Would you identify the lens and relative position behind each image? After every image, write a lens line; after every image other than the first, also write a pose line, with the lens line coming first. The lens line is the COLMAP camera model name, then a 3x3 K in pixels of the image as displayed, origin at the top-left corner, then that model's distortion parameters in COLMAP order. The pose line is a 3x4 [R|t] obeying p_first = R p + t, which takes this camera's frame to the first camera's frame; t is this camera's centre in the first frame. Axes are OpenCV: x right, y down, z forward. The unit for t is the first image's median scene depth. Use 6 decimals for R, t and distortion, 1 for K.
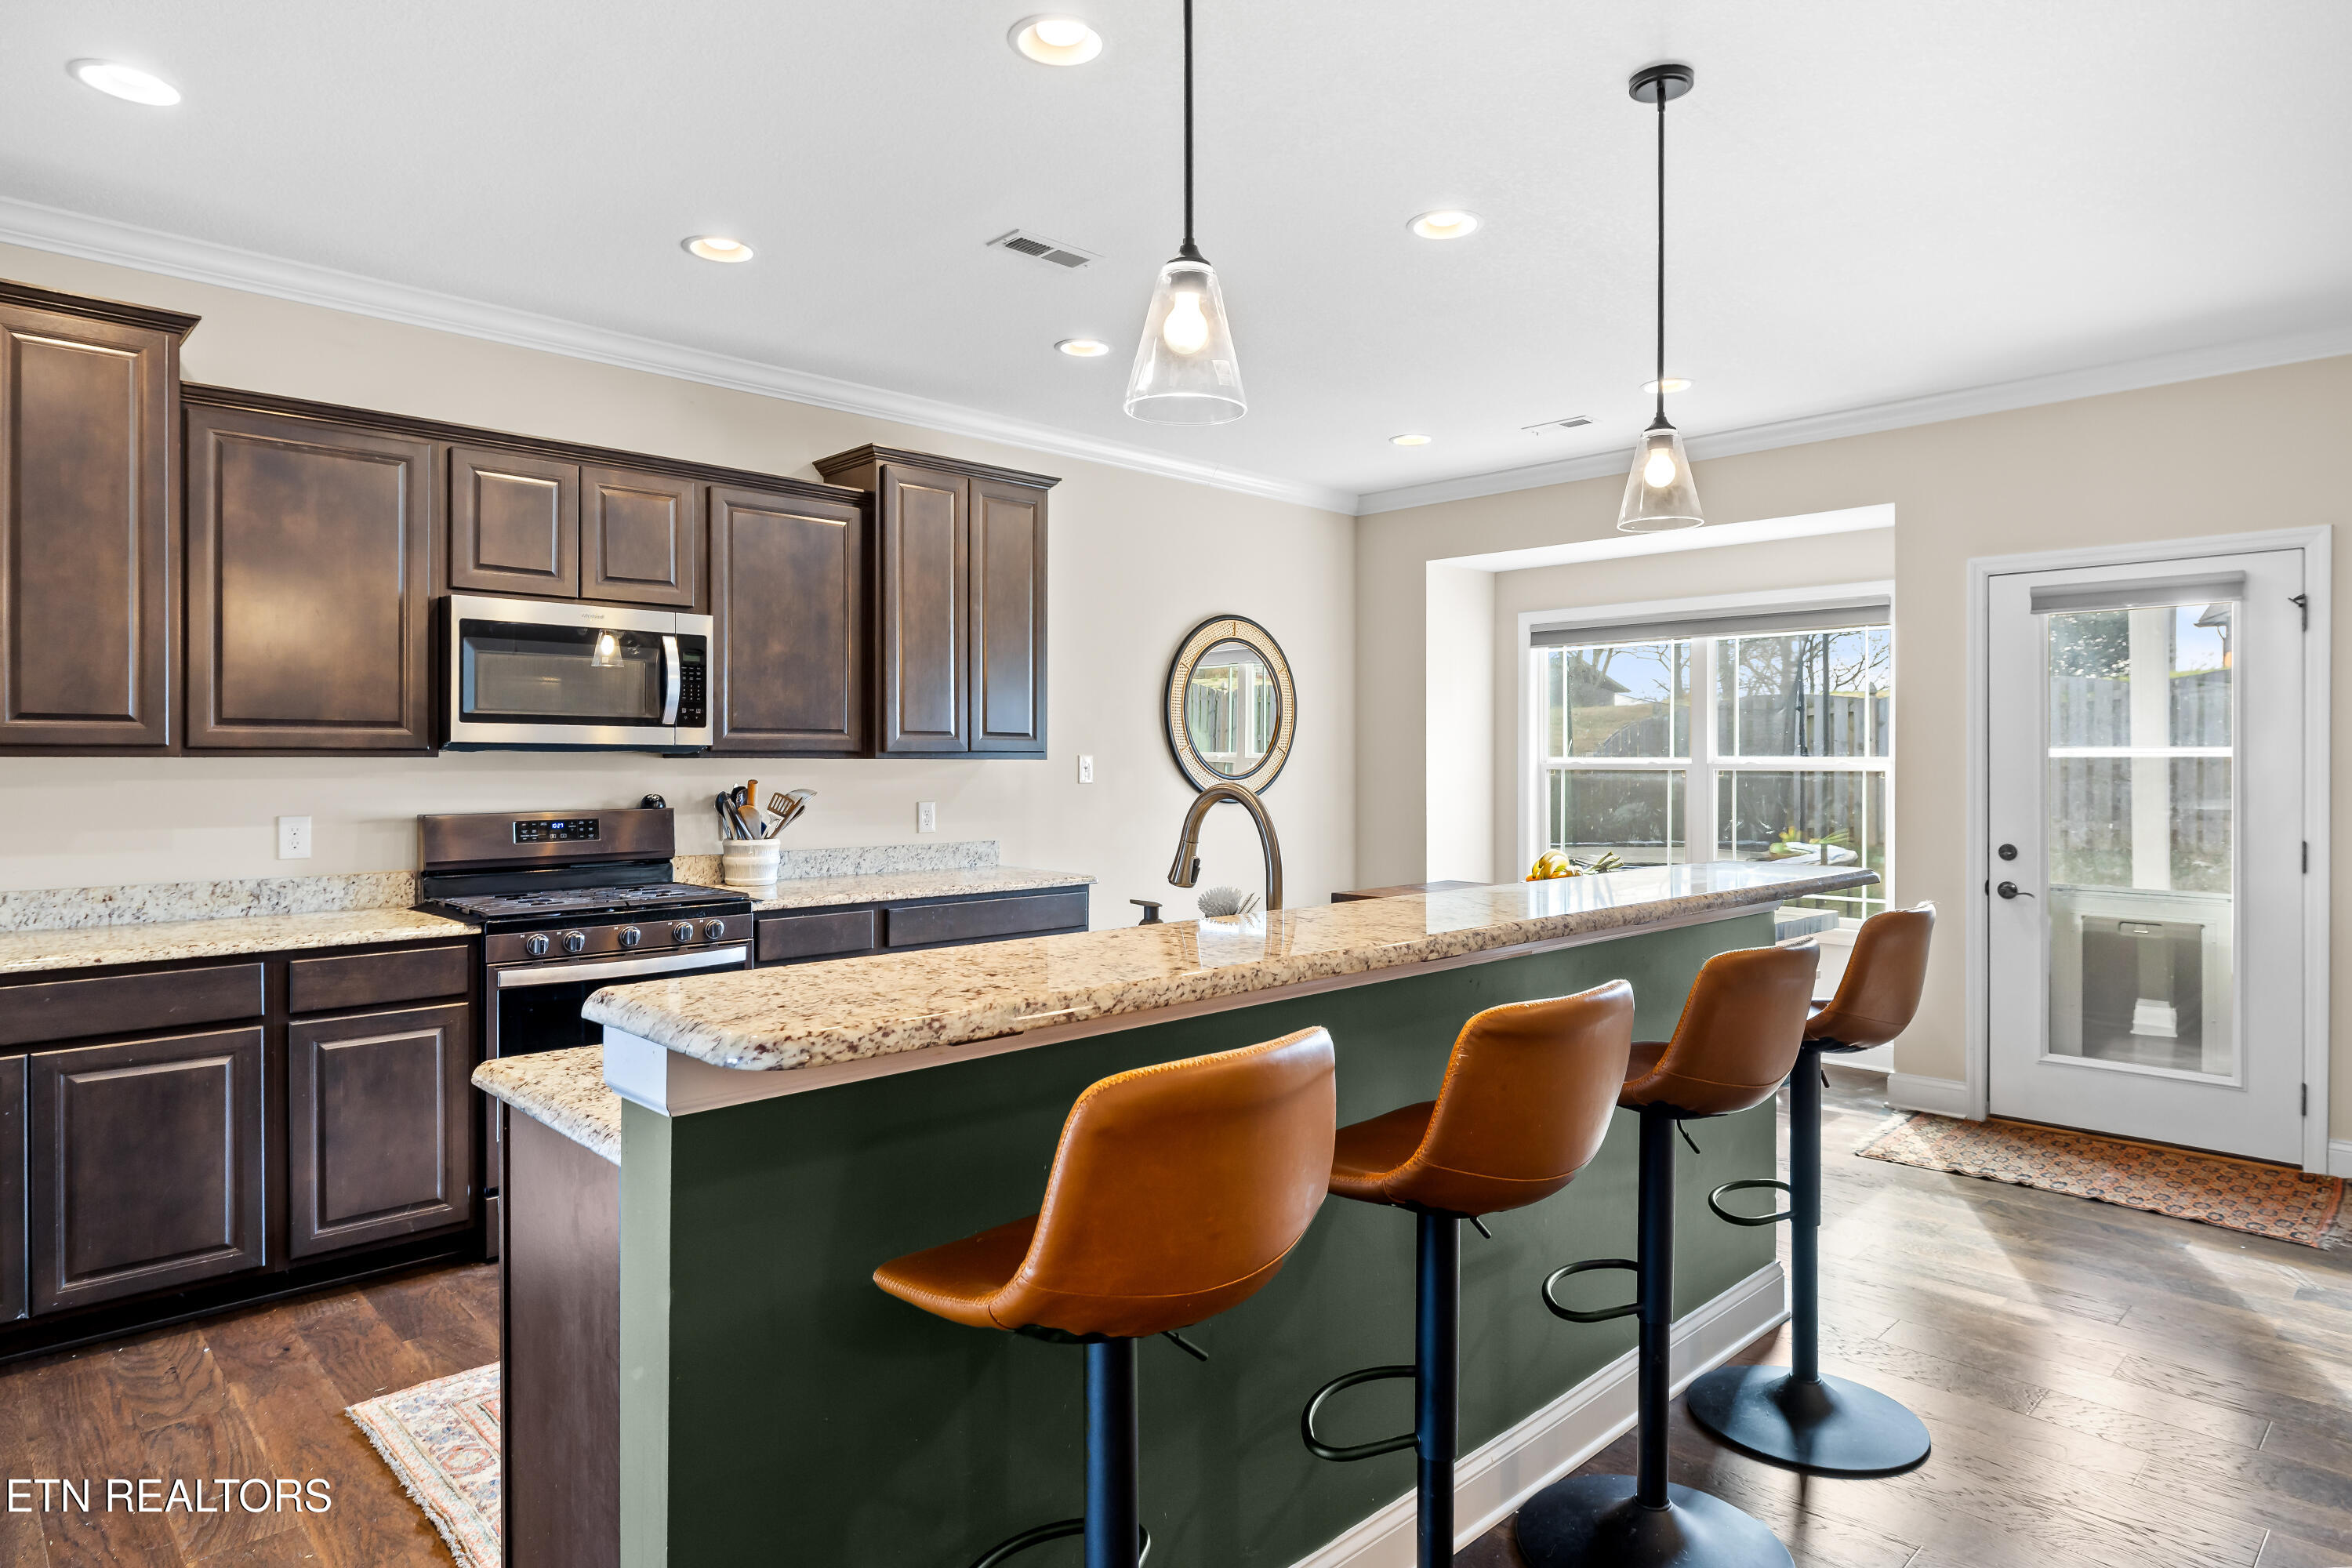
lens RADIAL K [[1306.0, 0, 1178.4], [0, 1306.0, 769.5], [0, 0, 1]] dist [0.000872, 0.000322]
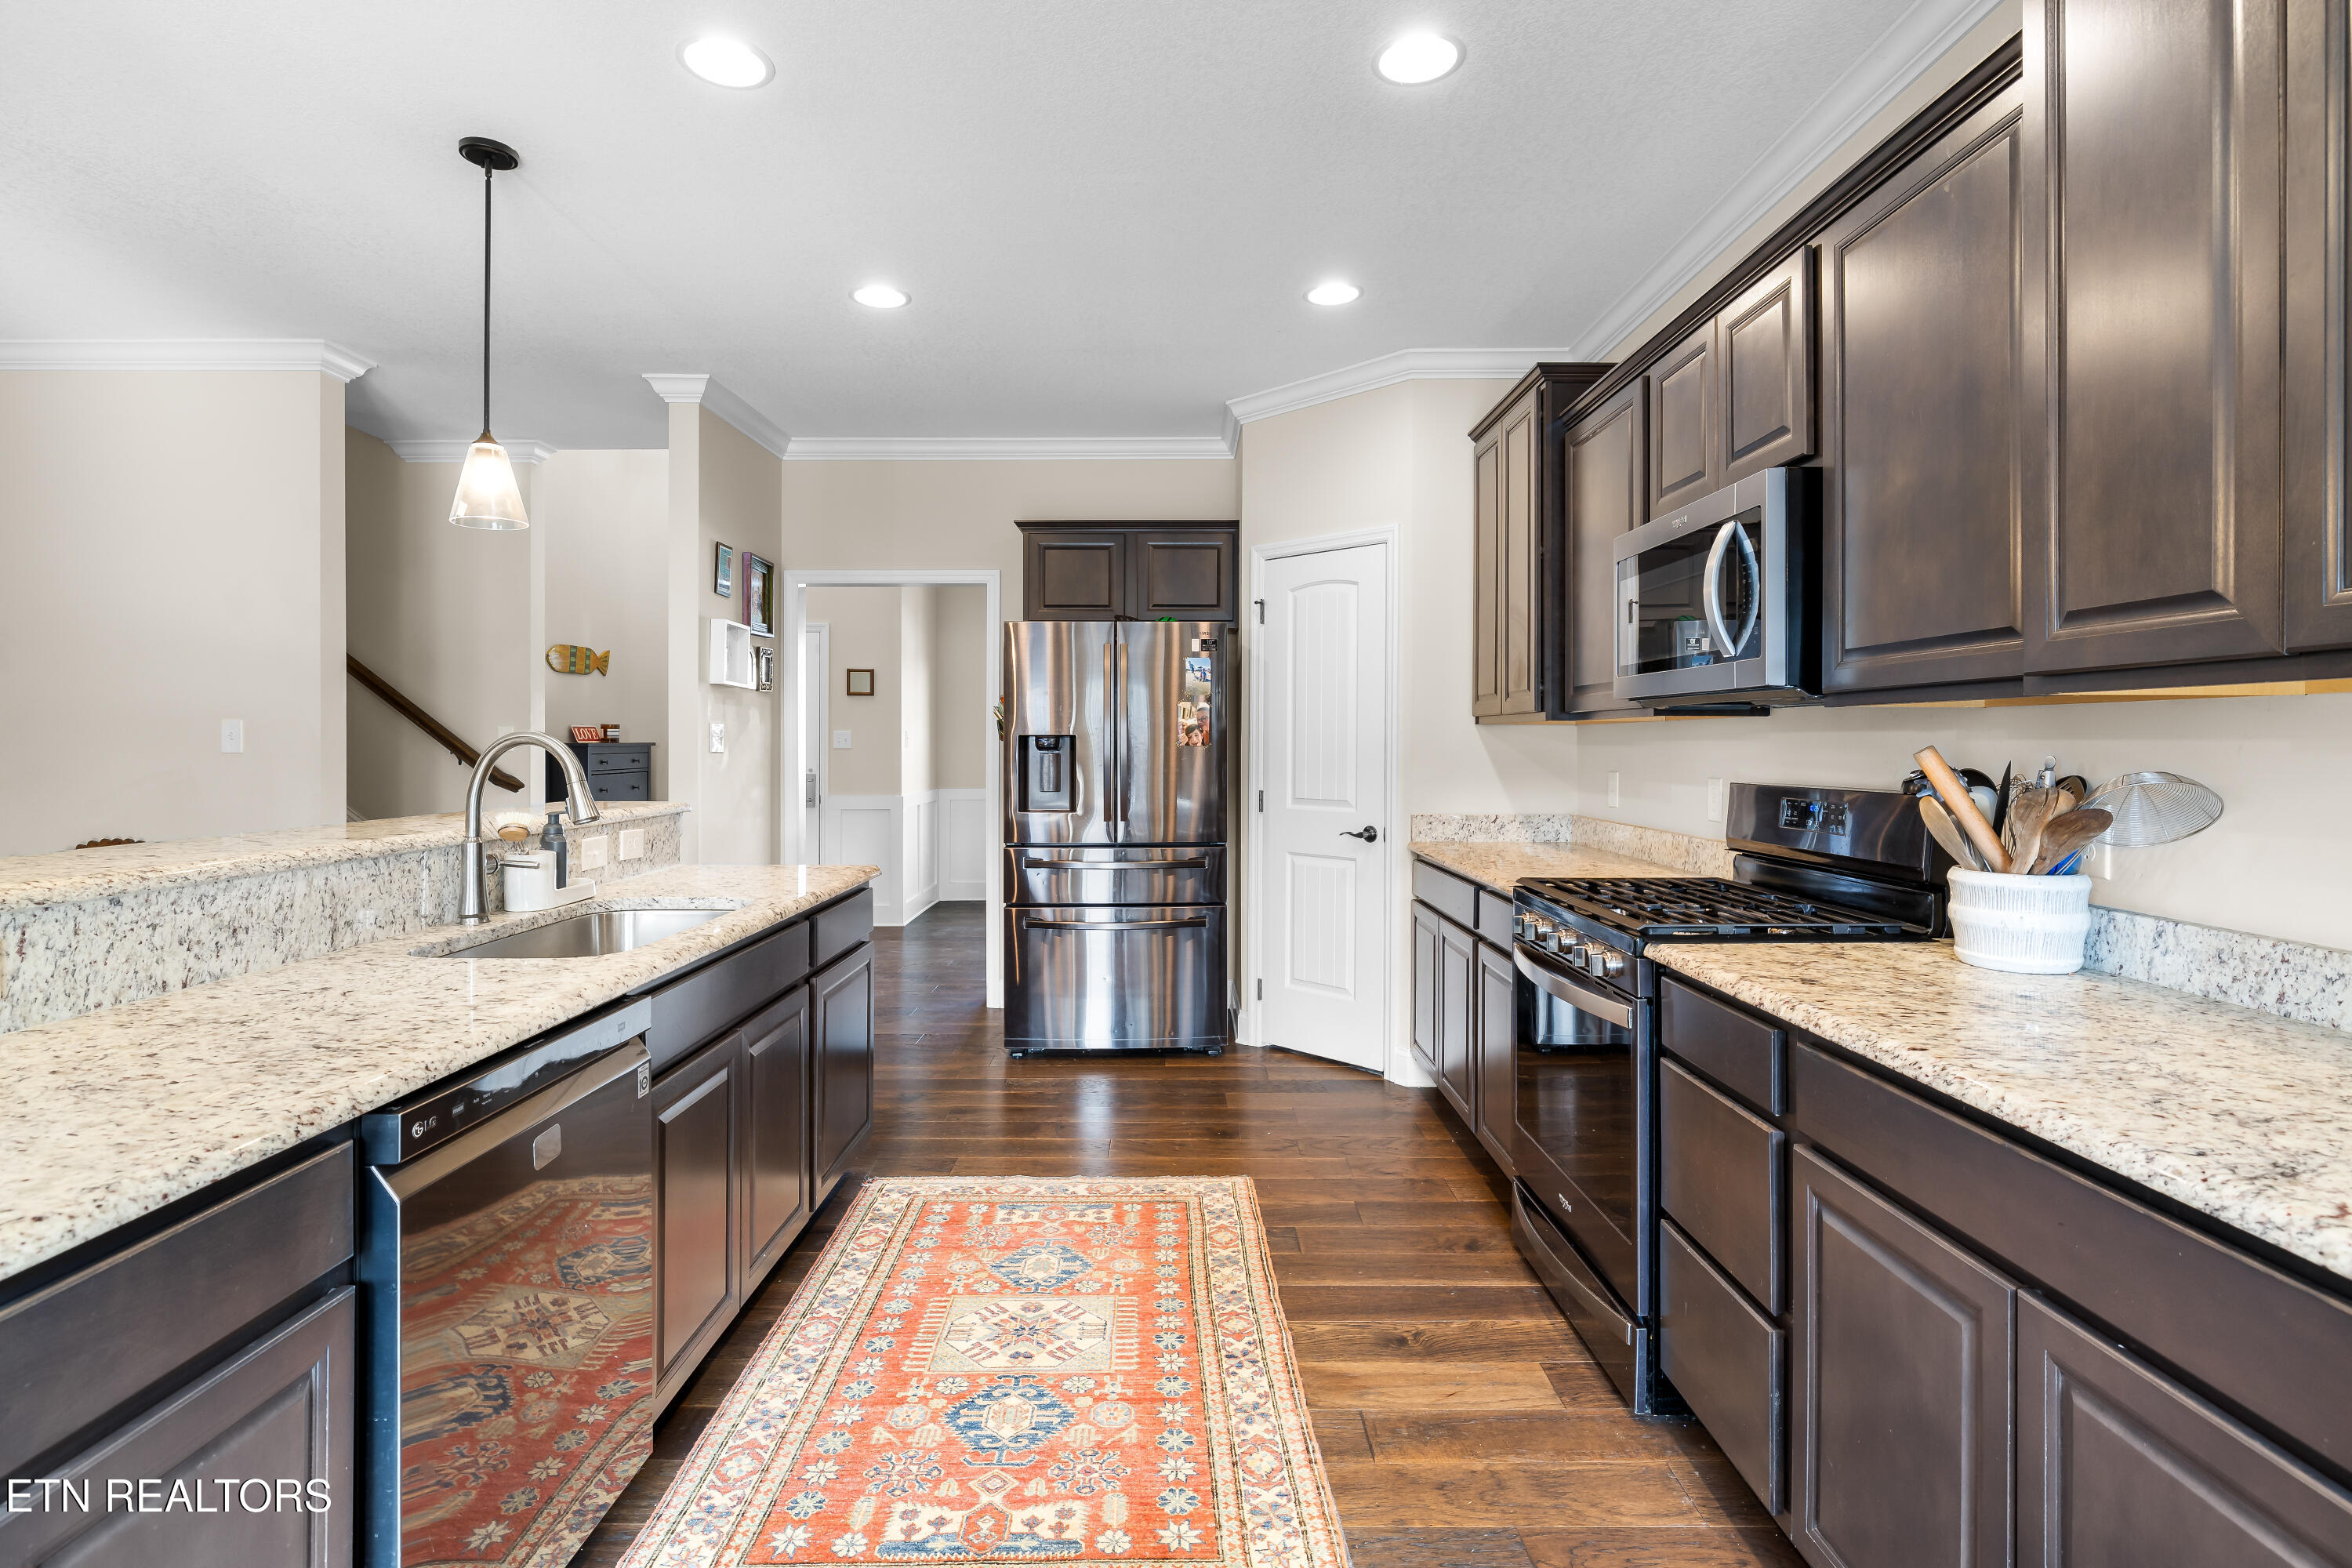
lens RADIAL K [[1135.0, 0, 1175.2], [0, 1135.0, 744.7], [0, 0, 1]] dist [-0.004237, 0.000860]
pose [[-0.692731, 0.001772, -0.721194, 0.213292], [-0.003498, 0.999977, 0.005817, 0.006666], [0.721187, 0.006552, -0.692709, 1.224632]]
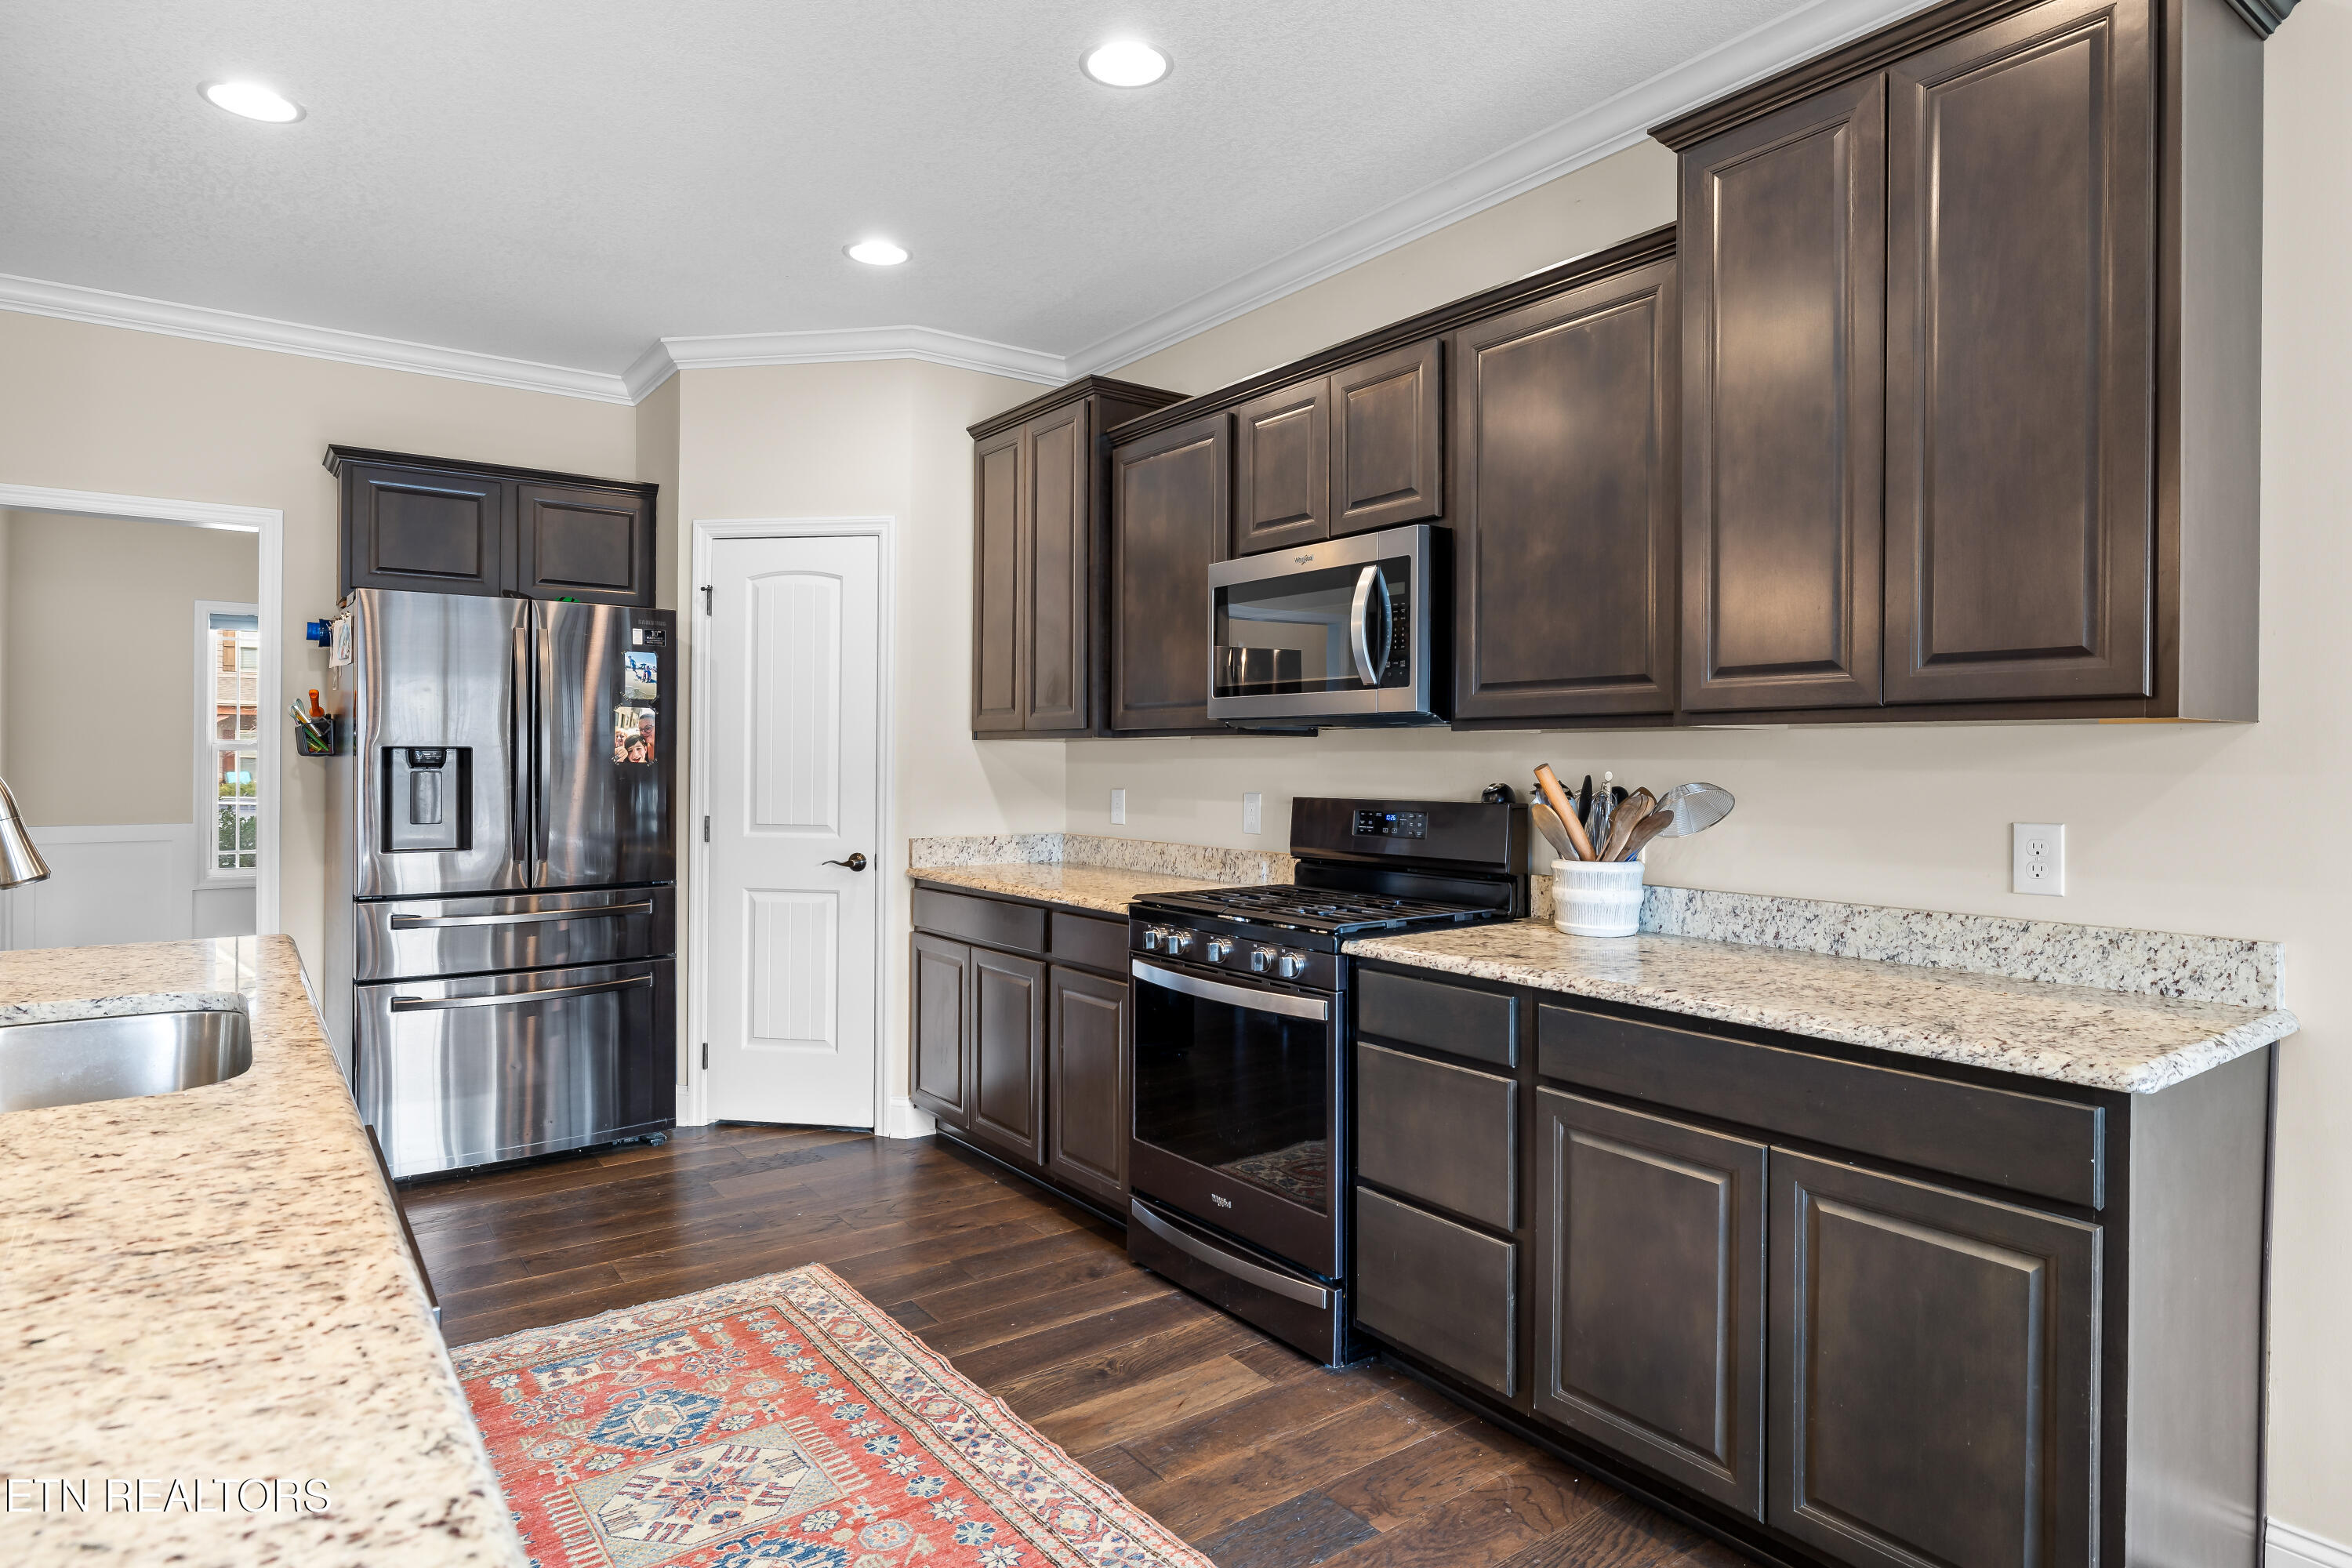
lens RADIAL K [[1300.9, 0, 1173.6], [0, 1300.9, 763.4], [0, 0, 1]] dist [0.000703, -0.000751]
pose [[-0.132364, 0.001584, -0.991200, 0.361768], [-0.009130, 0.999954, 0.002817, 0.008476], [0.991159, 0.009423, -0.132344, 1.014186]]
